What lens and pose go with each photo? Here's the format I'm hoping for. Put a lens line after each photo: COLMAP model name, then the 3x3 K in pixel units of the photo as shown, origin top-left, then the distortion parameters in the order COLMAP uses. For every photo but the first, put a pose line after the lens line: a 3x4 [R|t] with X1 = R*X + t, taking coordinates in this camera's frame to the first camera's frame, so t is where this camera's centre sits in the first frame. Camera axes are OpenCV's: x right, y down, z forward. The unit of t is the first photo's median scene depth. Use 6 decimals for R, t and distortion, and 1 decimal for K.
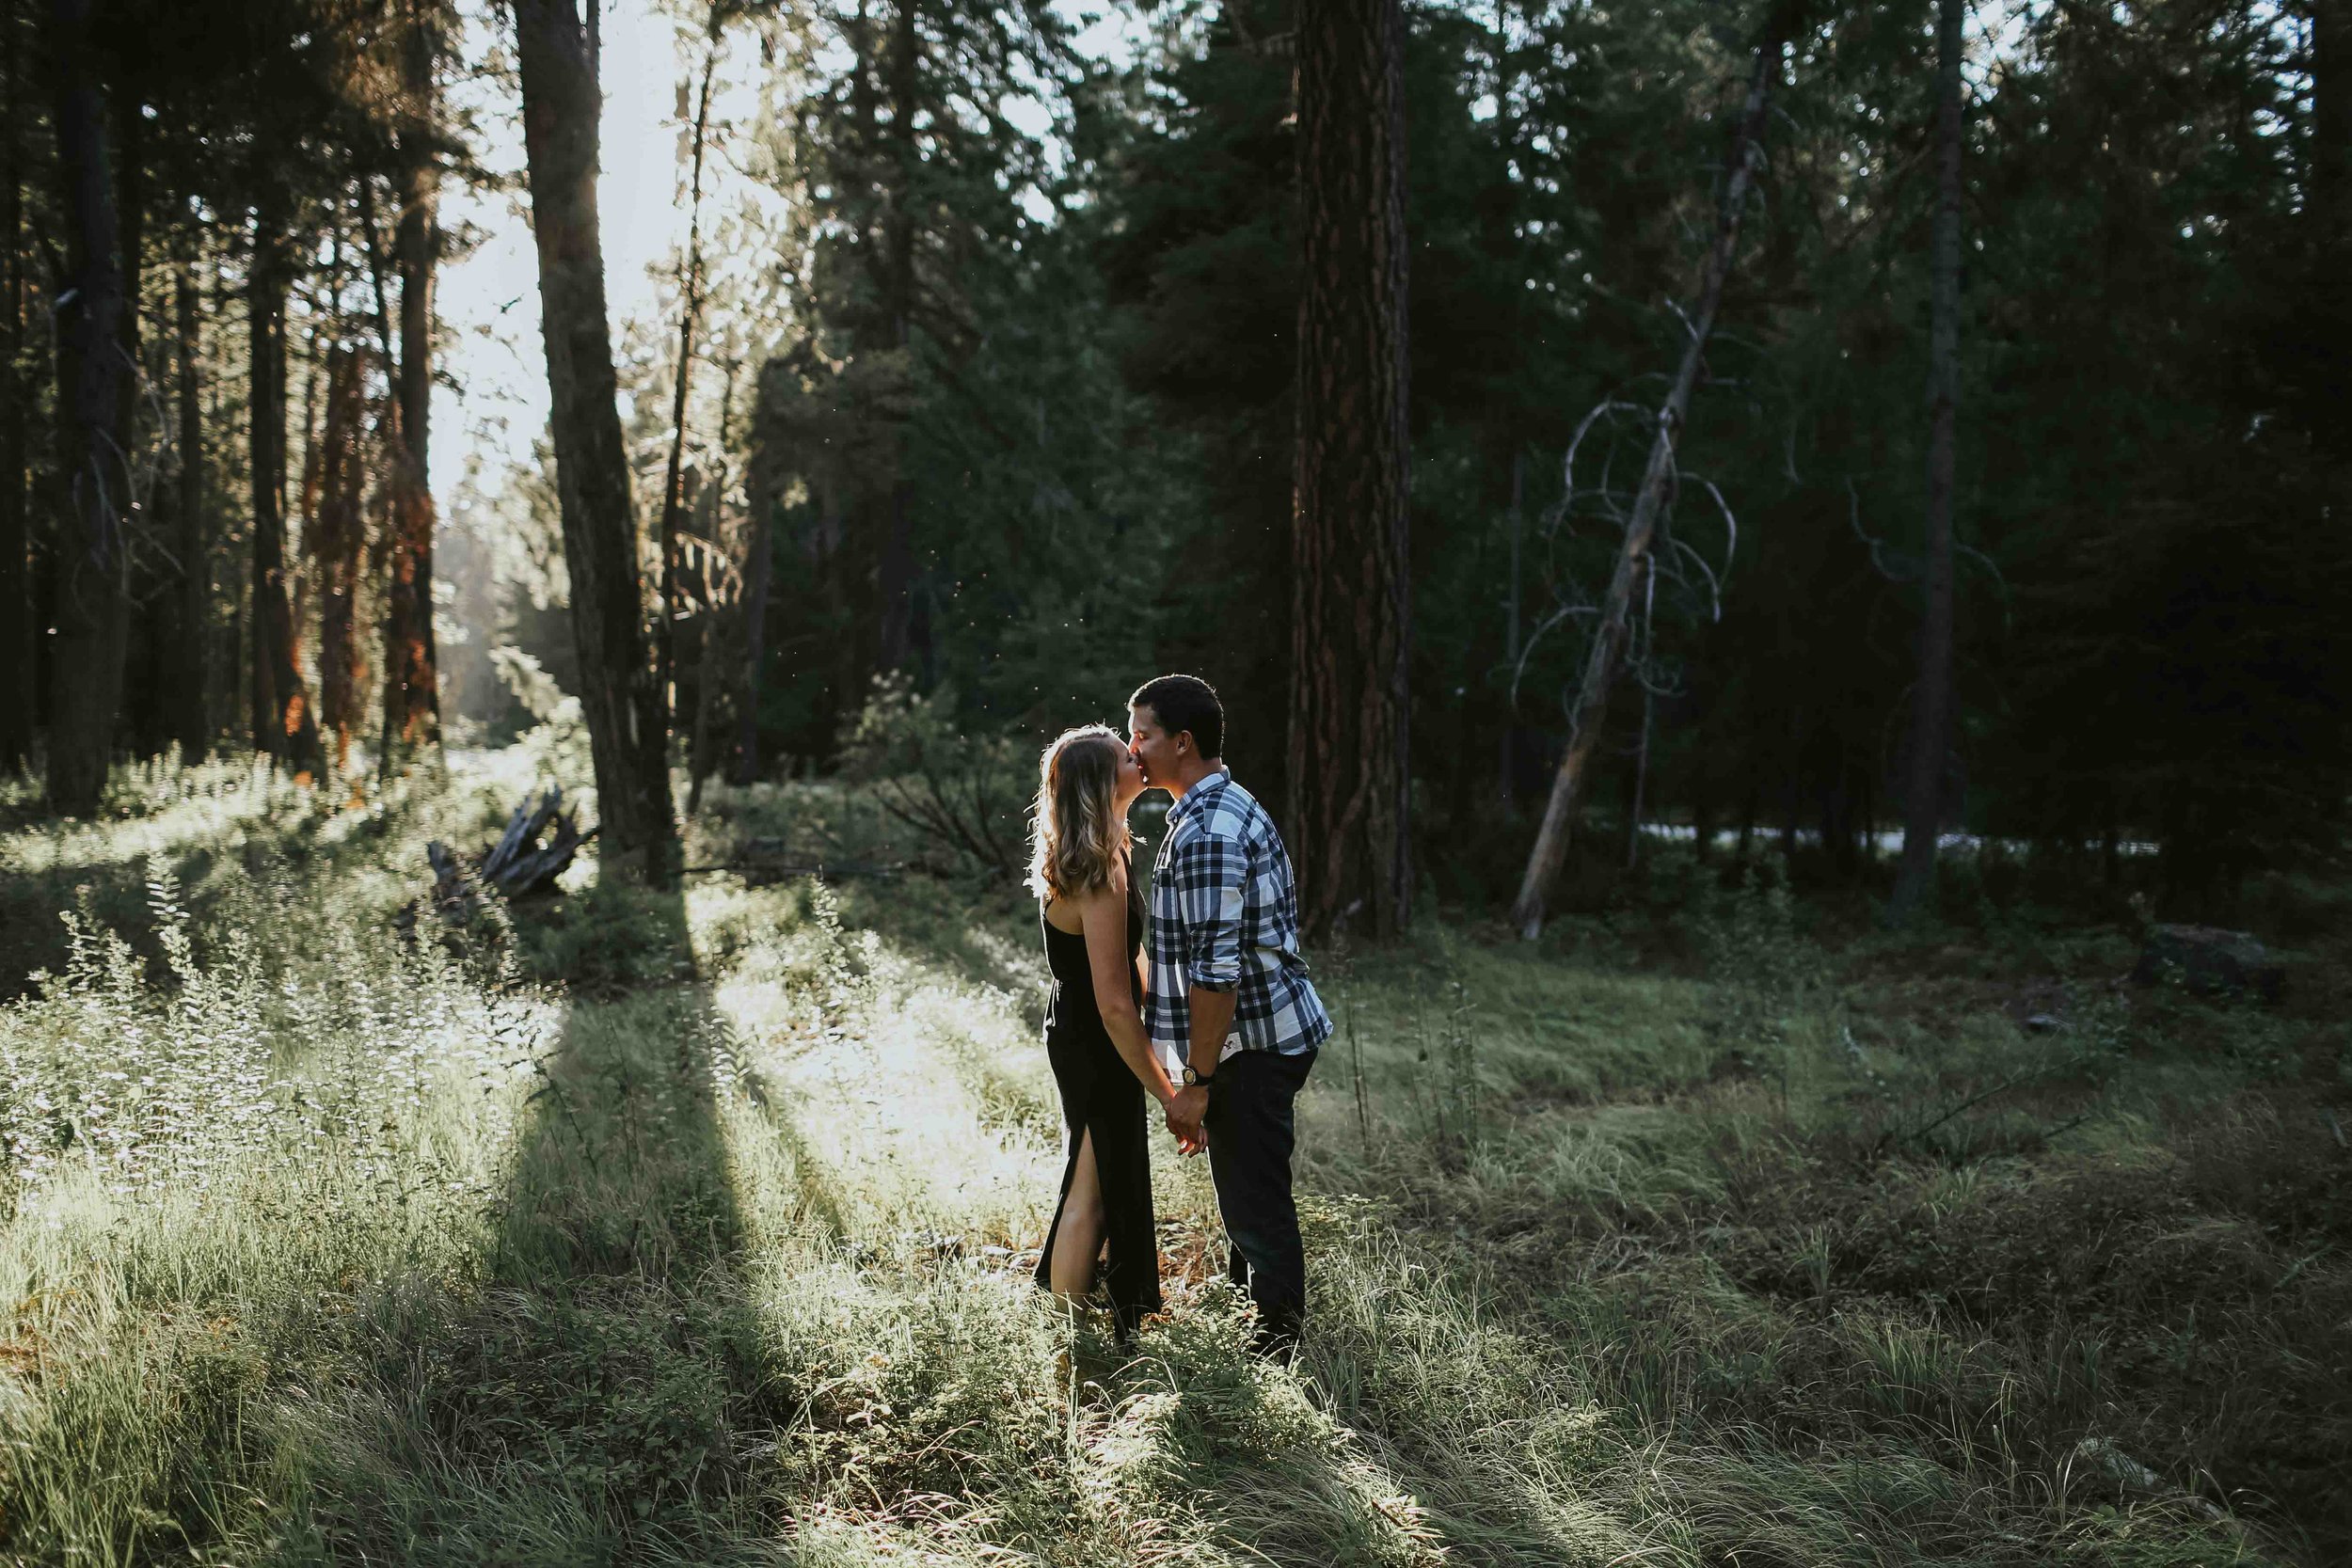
lens RADIAL K [[2354.5, 0, 1178.7], [0, 2354.5, 805.0], [0, 0, 1]] dist [-0.098178, 0.107200]
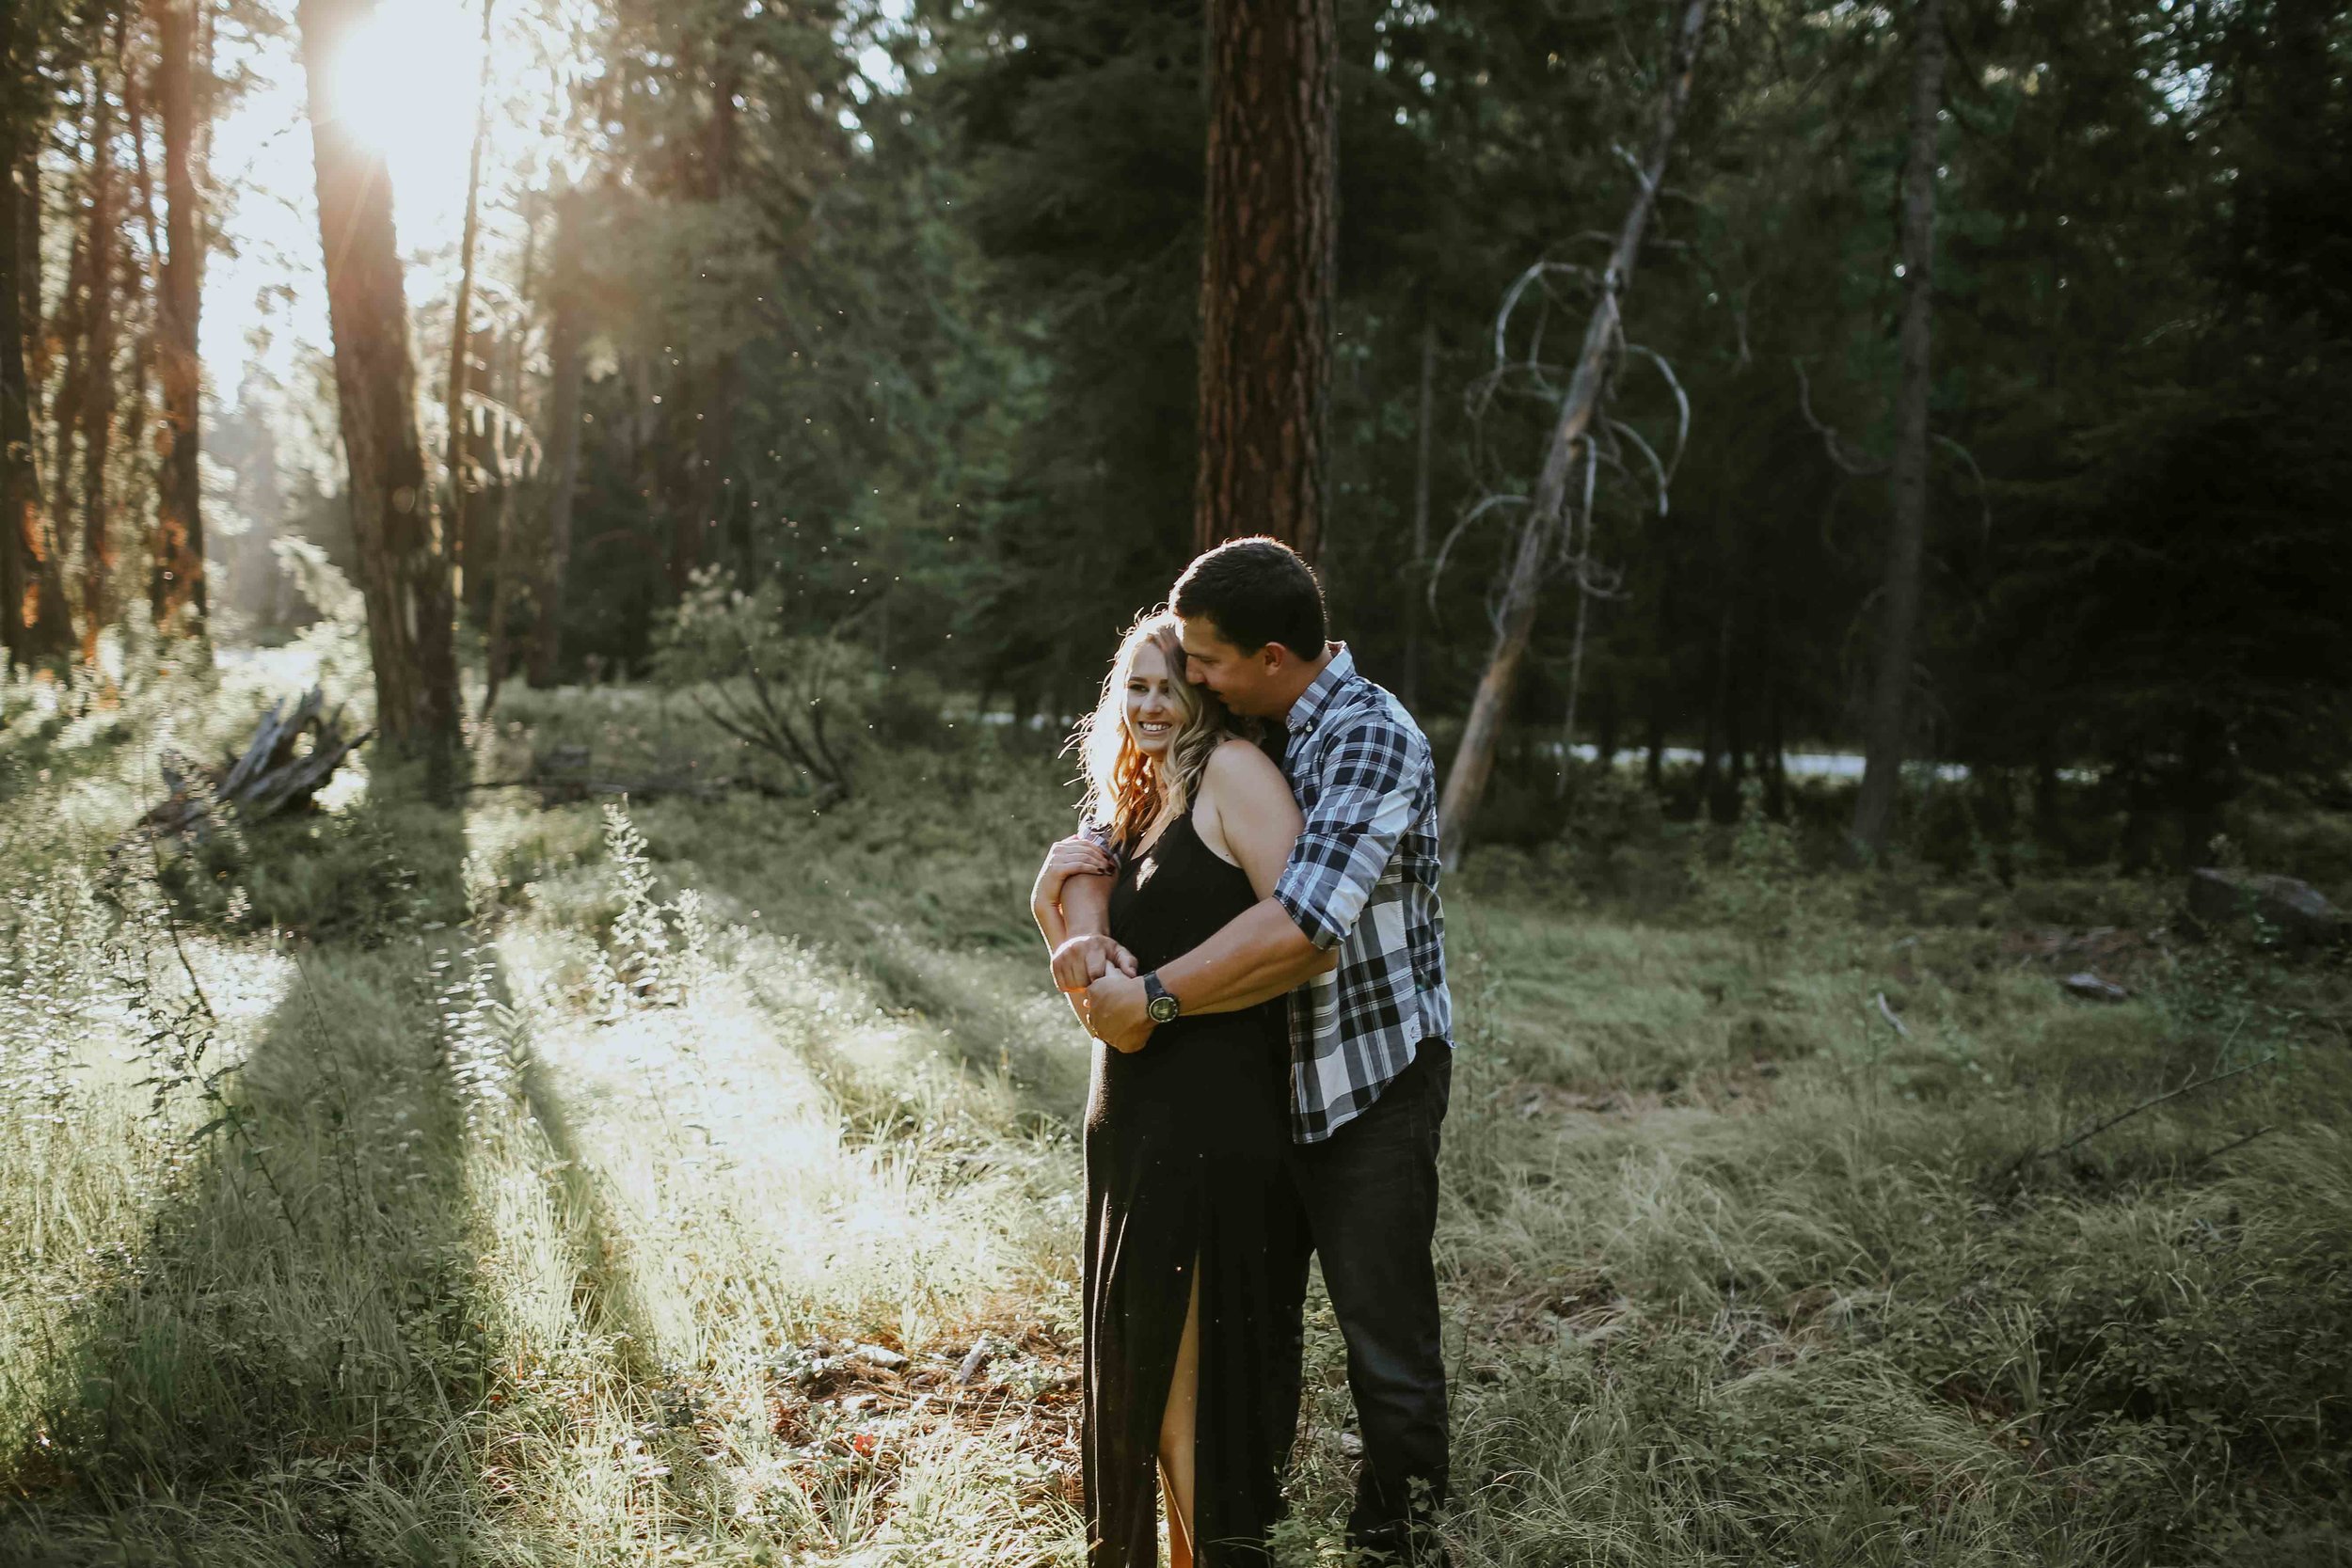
lens RADIAL K [[2354.5, 0, 1178.7], [0, 2354.5, 805.0], [0, 0, 1]] dist [-0.098178, 0.107200]
pose [[0.996944, 0.009035, 0.077593, -0.017981], [-0.011921, 0.999251, 0.036819, 0.000303], [-0.077202, -0.037632, 0.996305, 0.122815]]
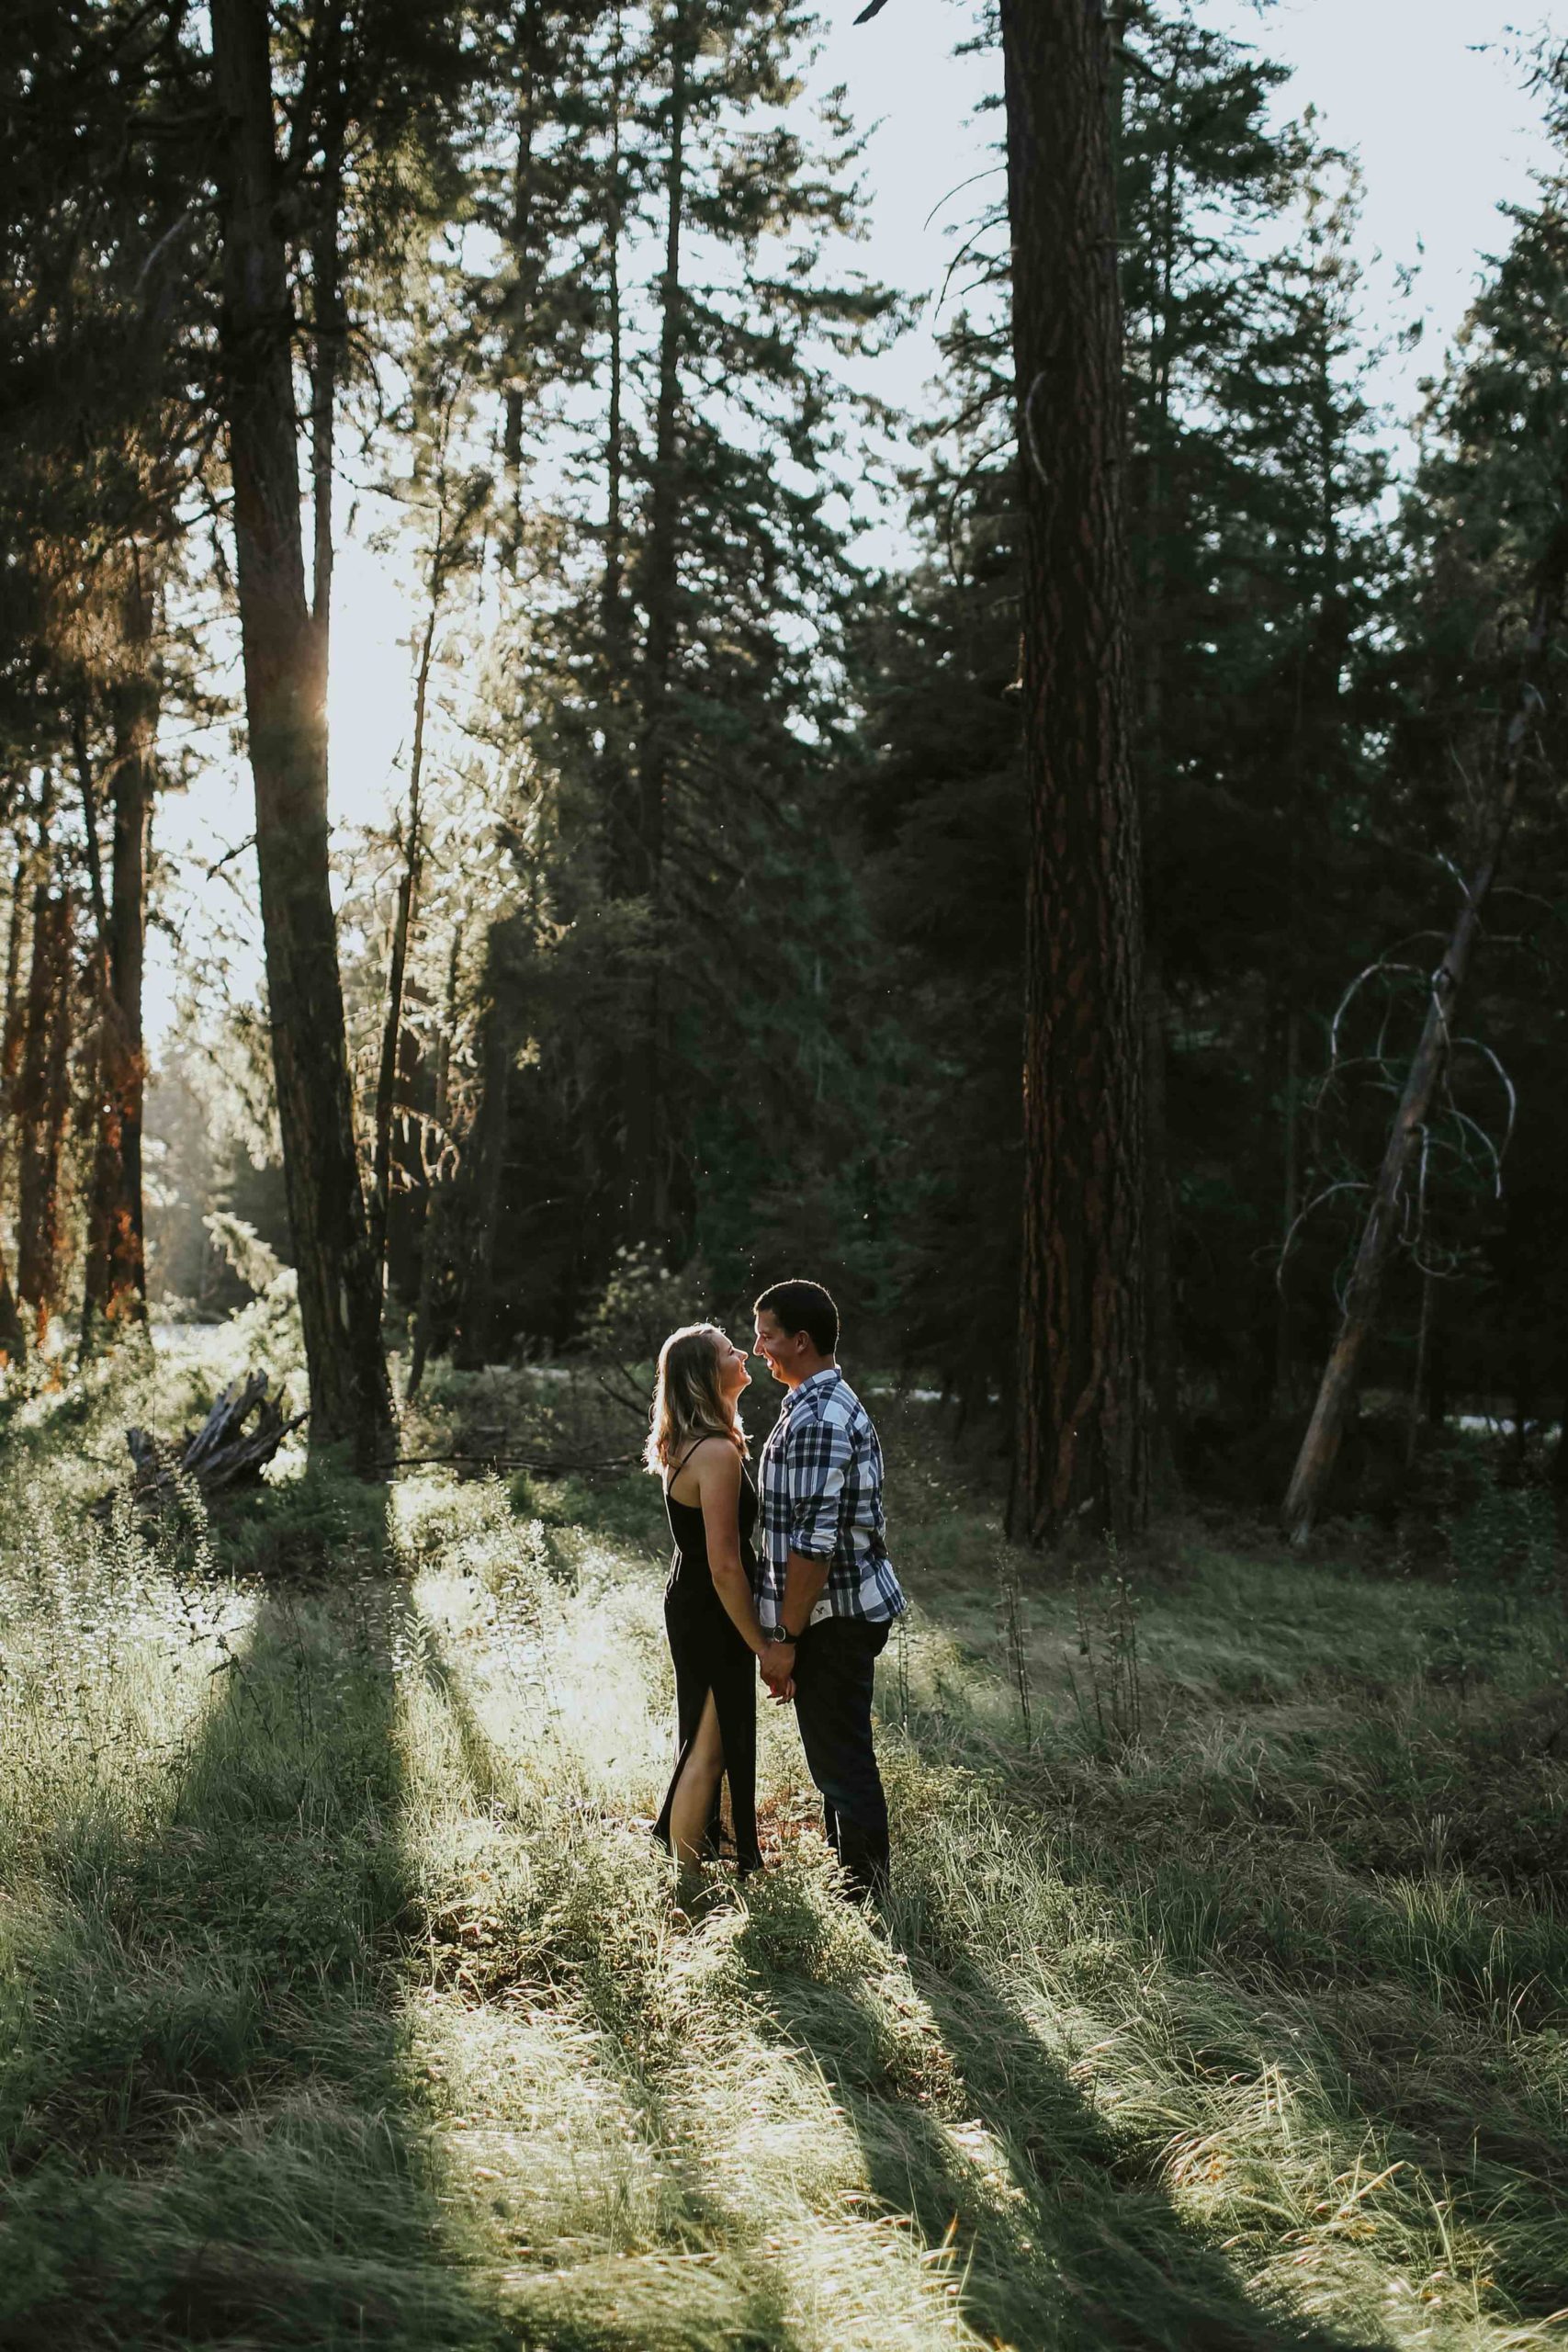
lens RADIAL K [[2781.0, 0, 754.2], [0, 2781.0, 1143.0], [0, 0, 1]] dist [-0.081966, 0.004131]
pose [[0.995805, -0.002500, -0.091470, 0.034738], [-0.005601, 0.996087, -0.088202, -0.002079], [0.091332, 0.088345, 0.991894, -0.103171]]
